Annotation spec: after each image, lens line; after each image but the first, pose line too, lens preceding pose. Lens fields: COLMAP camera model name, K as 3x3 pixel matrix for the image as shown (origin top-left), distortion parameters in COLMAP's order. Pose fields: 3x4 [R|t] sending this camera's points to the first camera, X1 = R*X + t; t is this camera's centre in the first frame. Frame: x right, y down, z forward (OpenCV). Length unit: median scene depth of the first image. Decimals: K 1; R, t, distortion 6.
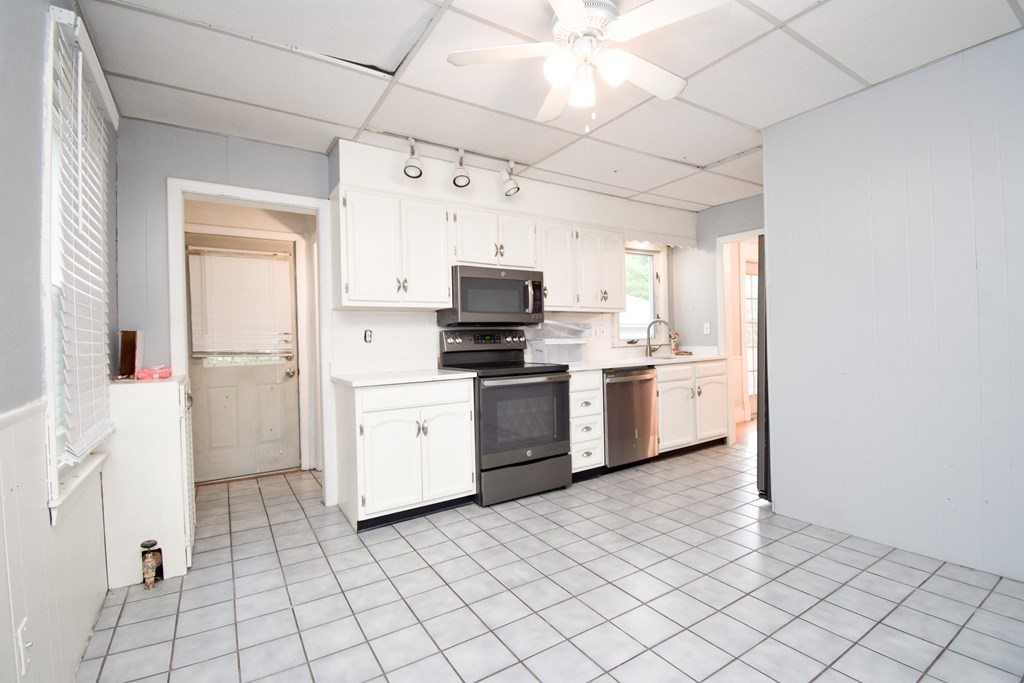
lens RADIAL K [[463.3, 0, 514.8], [0, 463.3, 339.7], [0, 0, 1]] dist [0.019768, -0.028173]
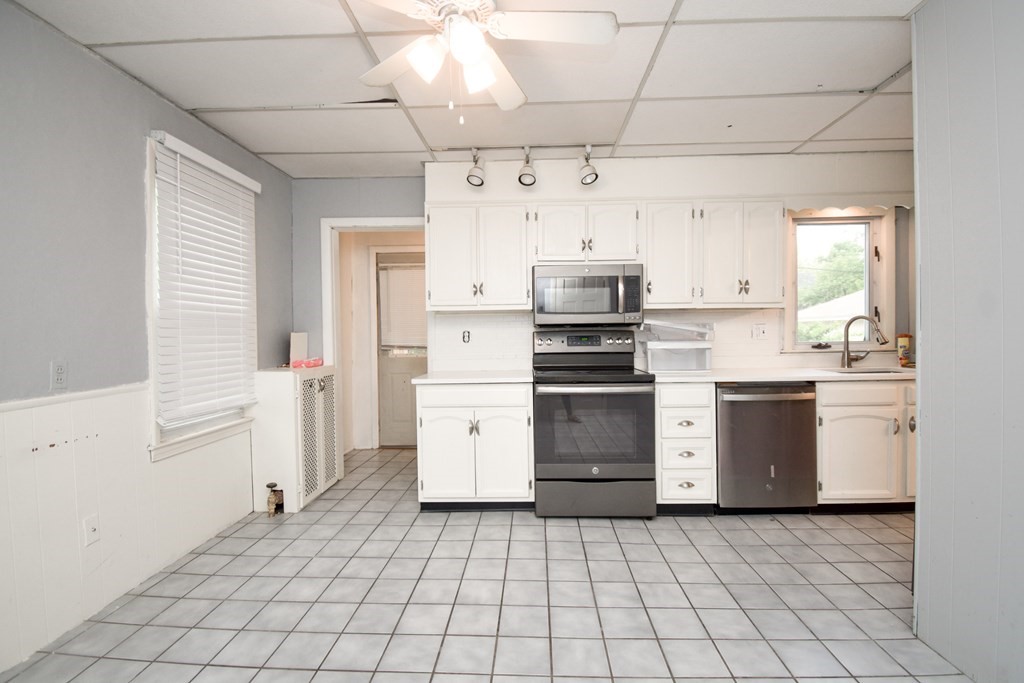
lens RADIAL K [[463.3, 0, 514.8], [0, 463.3, 339.7], [0, 0, 1]] dist [0.019768, -0.028173]
pose [[0.817002, 0.021522, -0.576233, 0.404997], [-0.007312, 0.999610, 0.026968, -0.030717], [0.576589, -0.017819, 0.816840, 0.175886]]
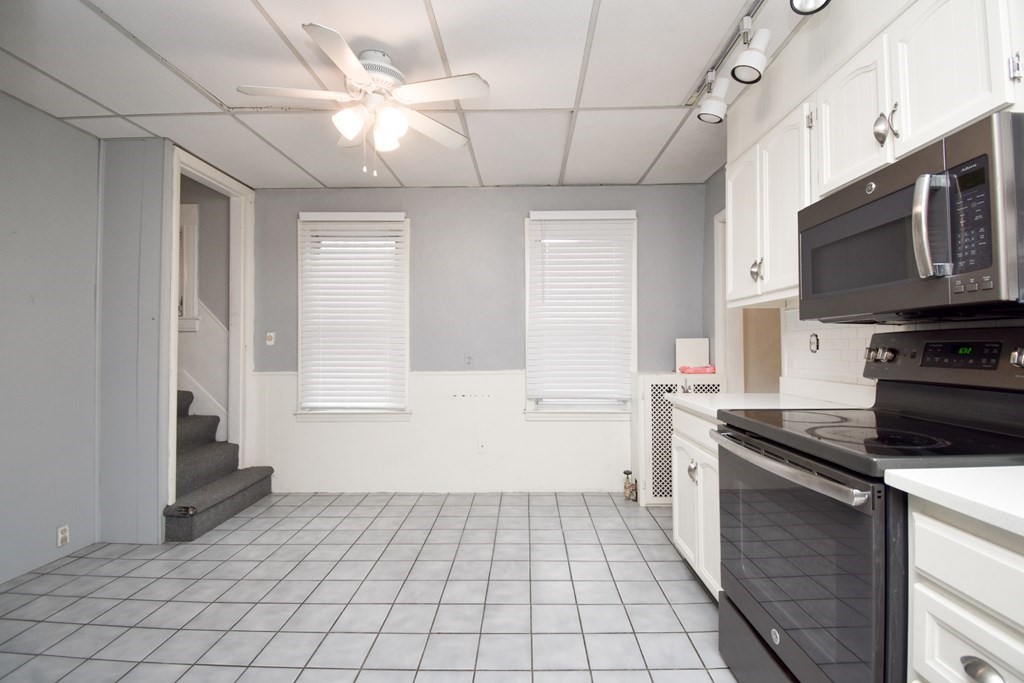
lens RADIAL K [[454.9, 0, 515.6], [0, 454.9, 341.9], [0, 0, 1]] dist [0.001858, -0.000064]
pose [[-0.557698, 0.015985, -0.829890, 0.475775], [0.016348, 0.999832, 0.008273, -0.022488], [0.829883, -0.008954, -0.557865, 1.008947]]
